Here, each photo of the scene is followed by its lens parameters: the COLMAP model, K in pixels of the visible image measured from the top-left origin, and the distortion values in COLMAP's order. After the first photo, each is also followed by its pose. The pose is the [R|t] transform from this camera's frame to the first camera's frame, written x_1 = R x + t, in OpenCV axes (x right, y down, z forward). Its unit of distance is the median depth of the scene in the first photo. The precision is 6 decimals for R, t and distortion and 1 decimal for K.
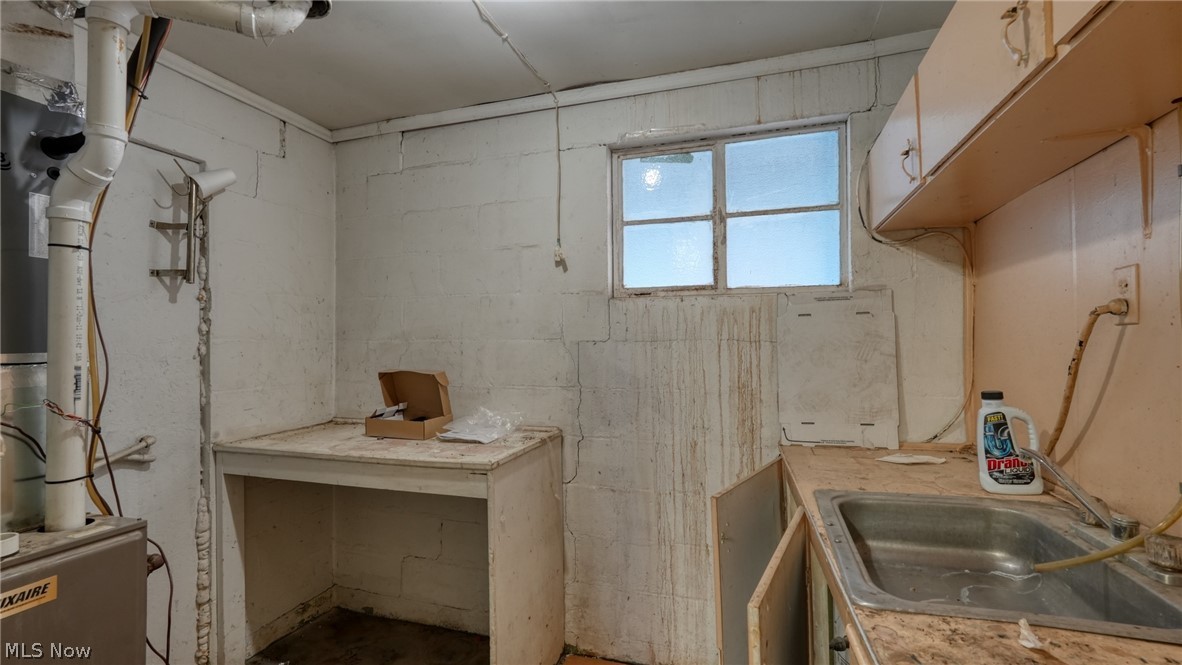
lens RADIAL K [[515.5, 0, 591.0], [0, 515.5, 332.5], [0, 0, 1]] dist [-0.020926, 0.009610]
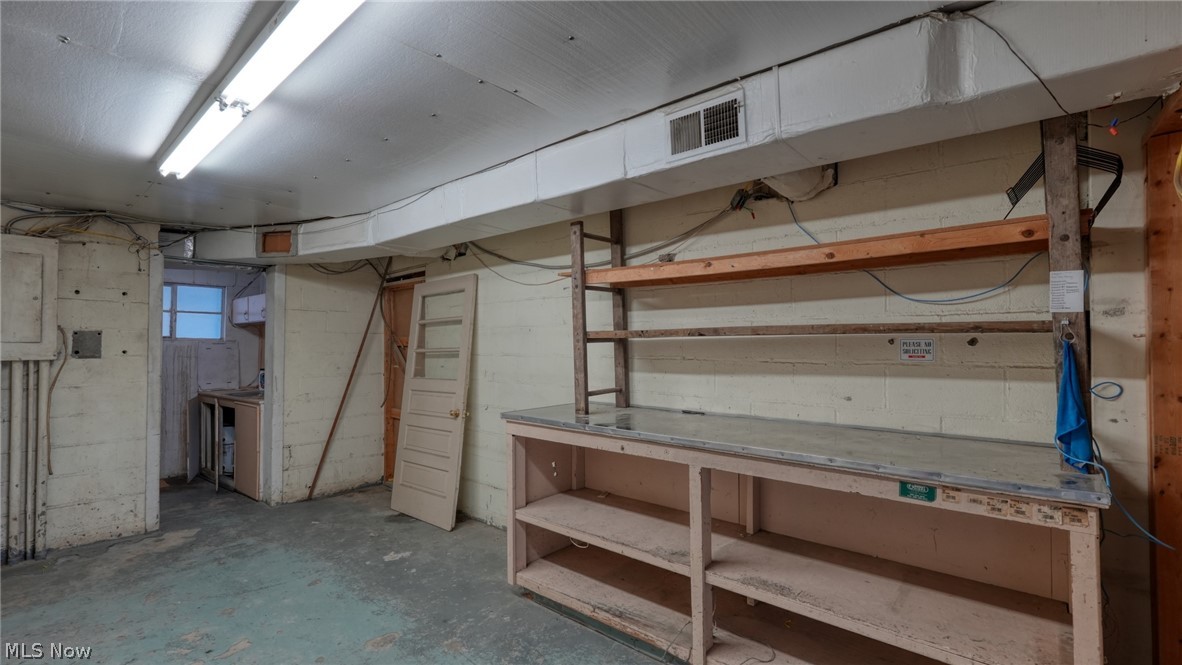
lens RADIAL K [[515.5, 0, 591.0], [0, 515.5, 332.5], [0, 0, 1]] dist [-0.020926, 0.009610]
pose [[0.395780, 0.031575, 0.917802, -1.458577], [-0.018229, 0.999482, -0.026524, -0.088829], [-0.918164, -0.006233, 0.396151, -2.269384]]
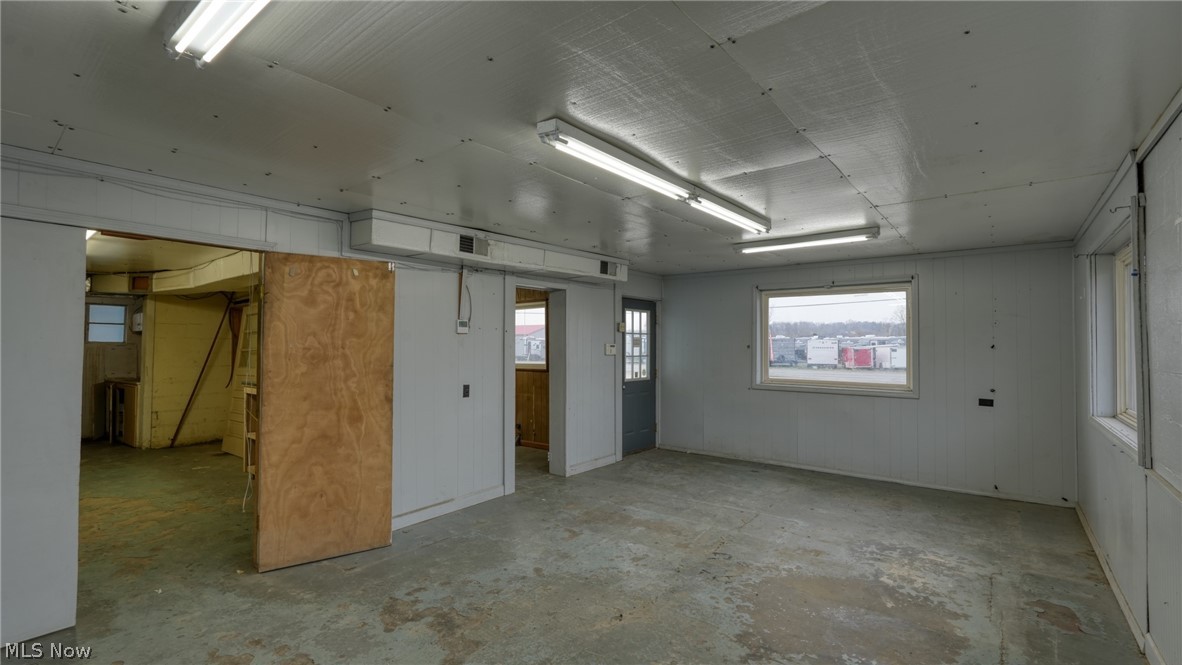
lens RADIAL K [[515.5, 0, 591.0], [0, 515.5, 332.5], [0, 0, 1]] dist [-0.020926, 0.009610]
pose [[0.357324, 0.034409, 0.933346, -2.125199], [-0.017876, 0.999390, -0.030000, -0.115179], [-0.933809, -0.005965, 0.357721, -4.224994]]
